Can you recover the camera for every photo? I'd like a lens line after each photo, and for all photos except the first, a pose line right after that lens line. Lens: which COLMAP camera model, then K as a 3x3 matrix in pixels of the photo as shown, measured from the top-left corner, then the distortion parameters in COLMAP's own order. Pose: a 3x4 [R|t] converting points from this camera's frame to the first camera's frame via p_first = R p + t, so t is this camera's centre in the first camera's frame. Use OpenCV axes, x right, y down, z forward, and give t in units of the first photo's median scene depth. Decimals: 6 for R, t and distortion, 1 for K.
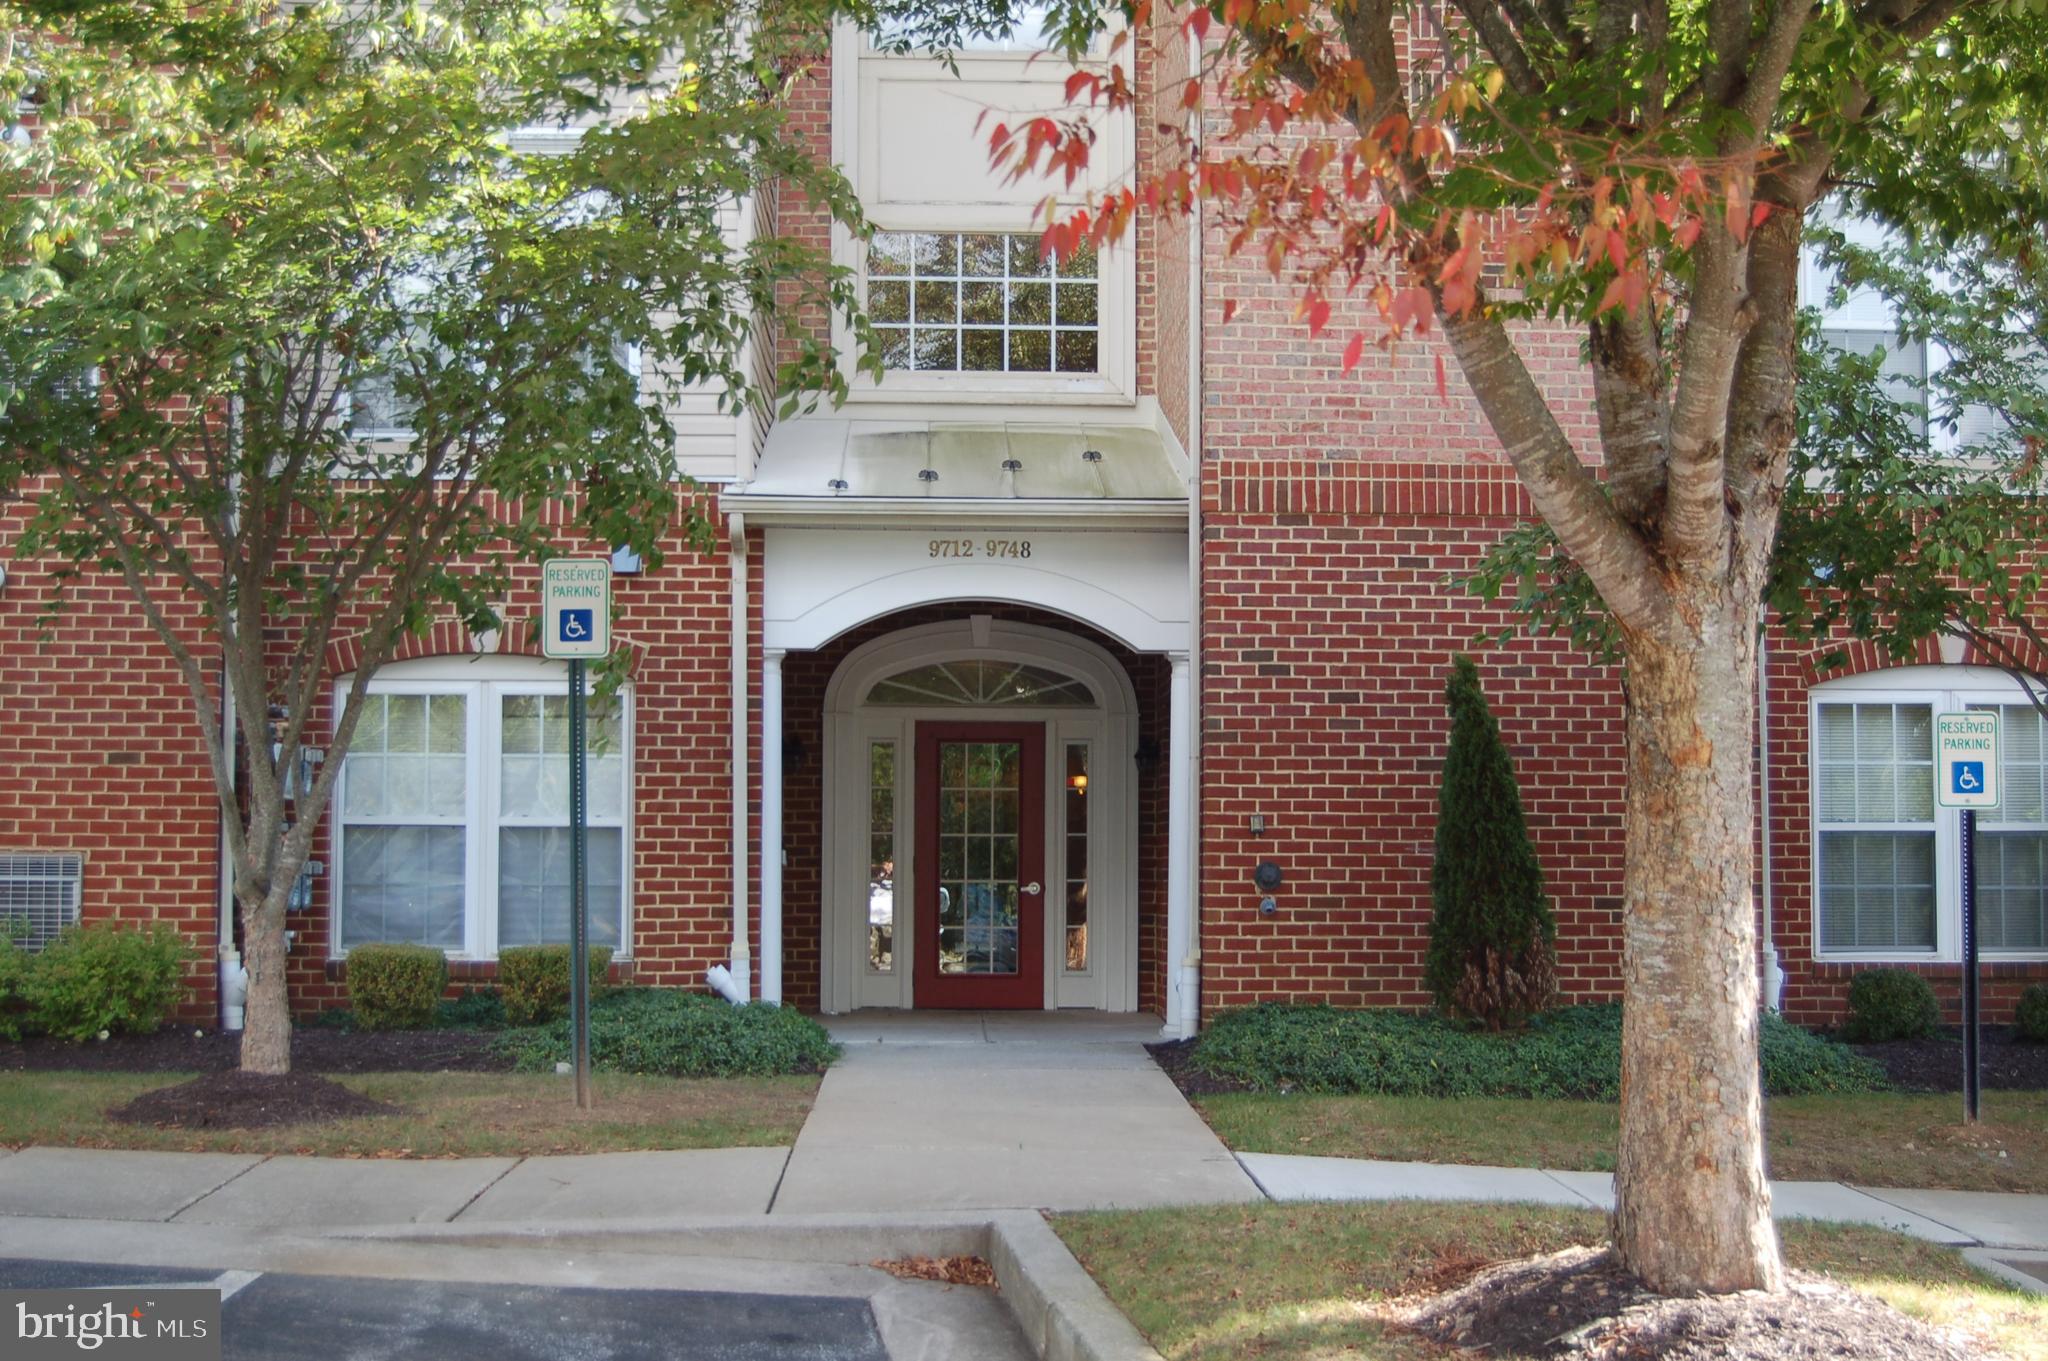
lens RADIAL K [[2709.1, 0, 1024.0], [0, 2709.1, 680.5], [0, 0, 1]] dist [-0.055465, -0.004540]
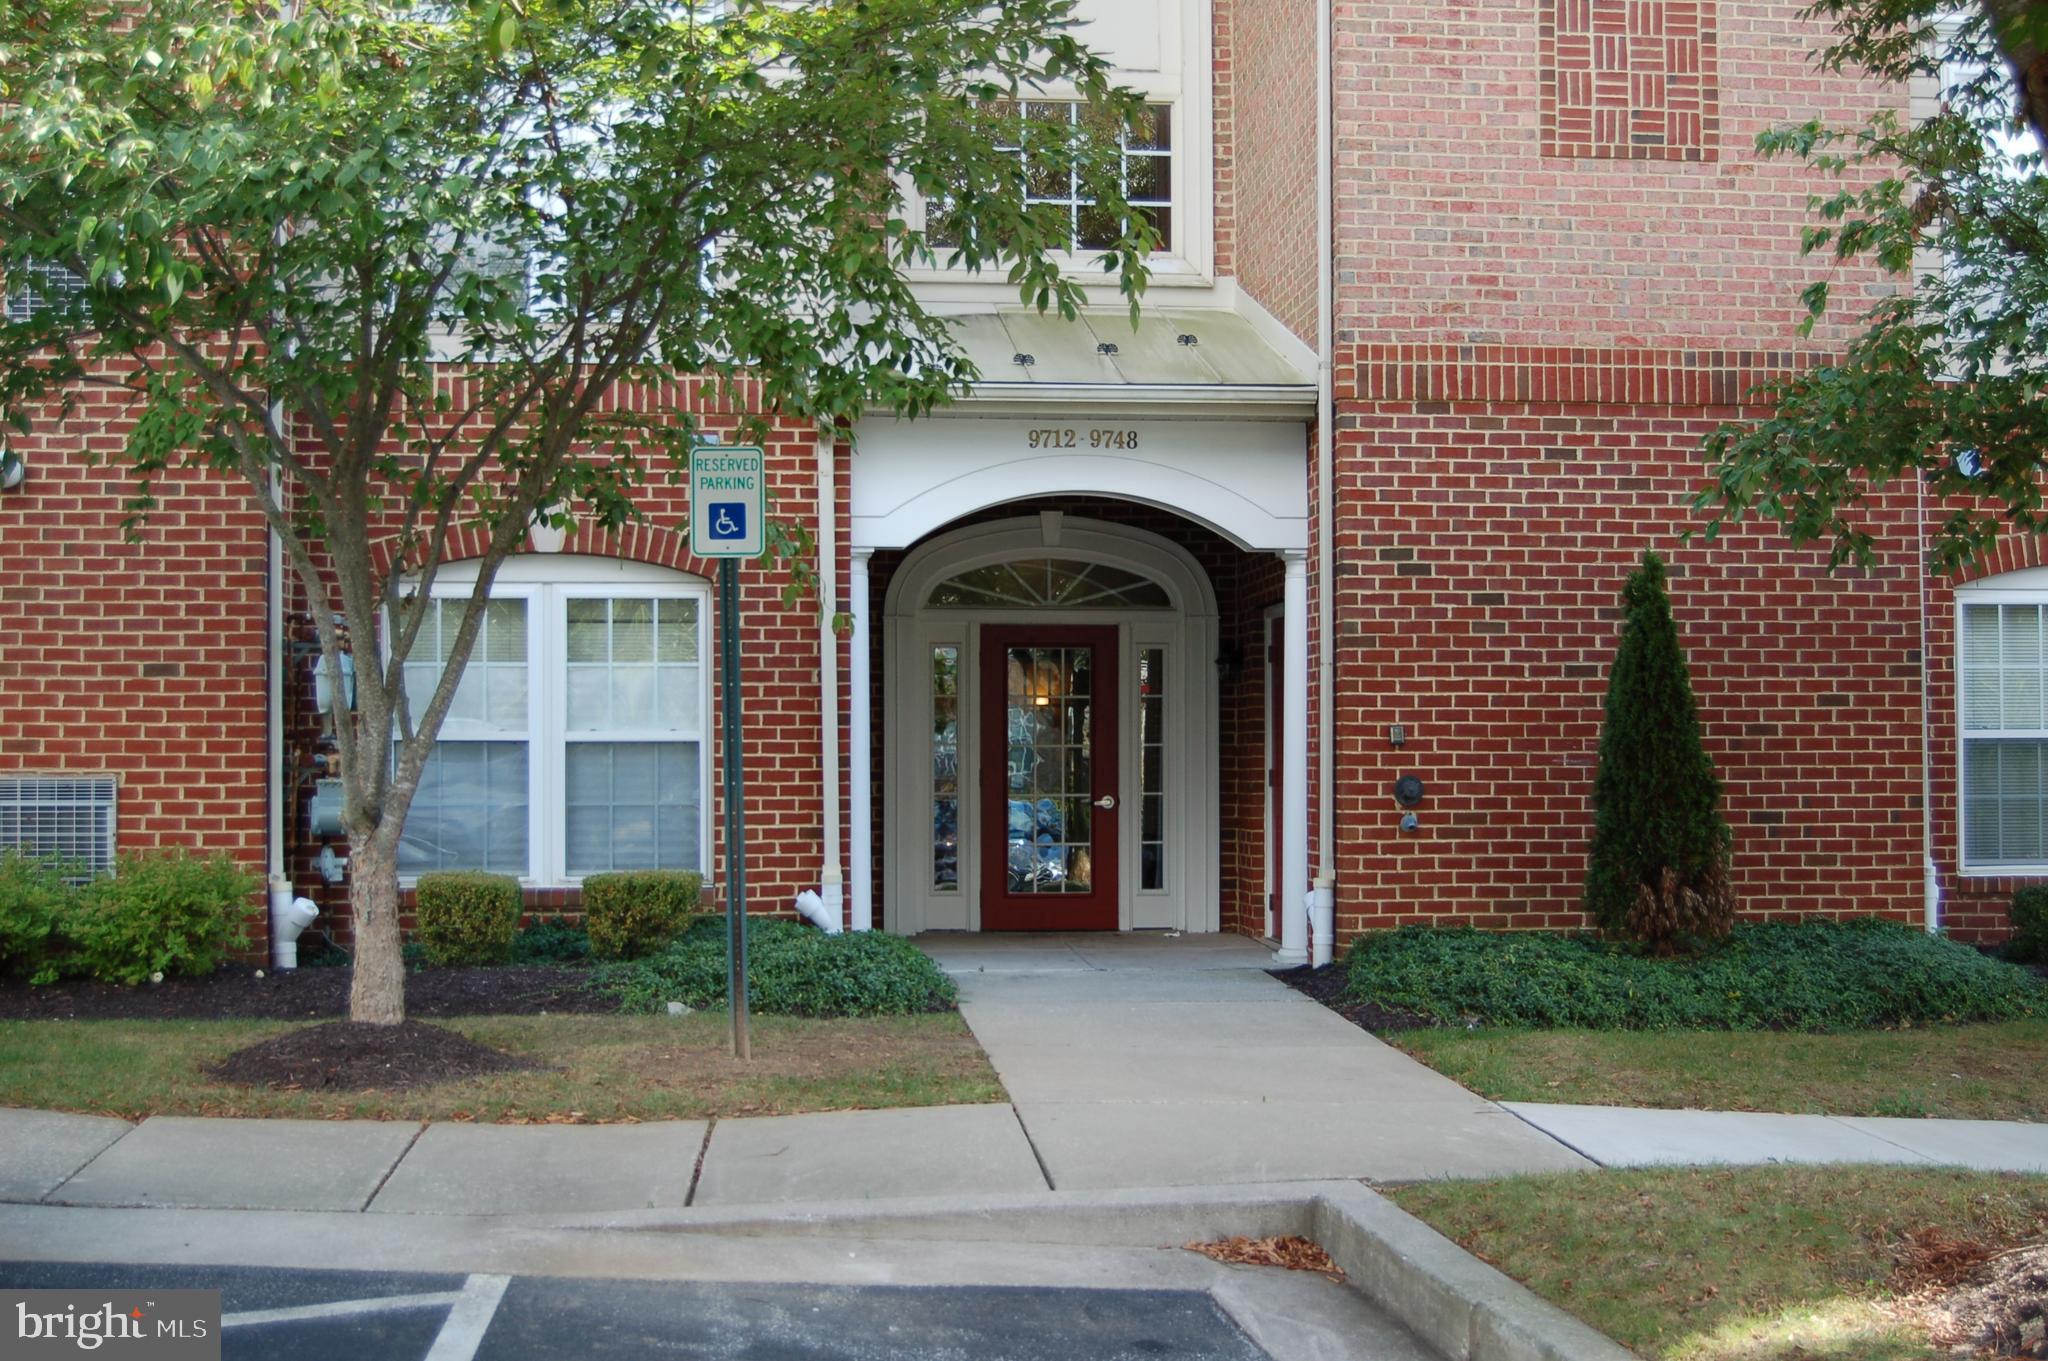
lens RADIAL K [[2709.1, 0, 1024.0], [0, 2709.1, 680.5], [0, 0, 1]] dist [-0.055465, -0.004540]
pose [[0.998411, -0.004282, 0.056181, -0.093964], [0.002185, 0.999300, 0.037343, -0.000748], [-0.056302, -0.037161, 0.997722, 0.078775]]
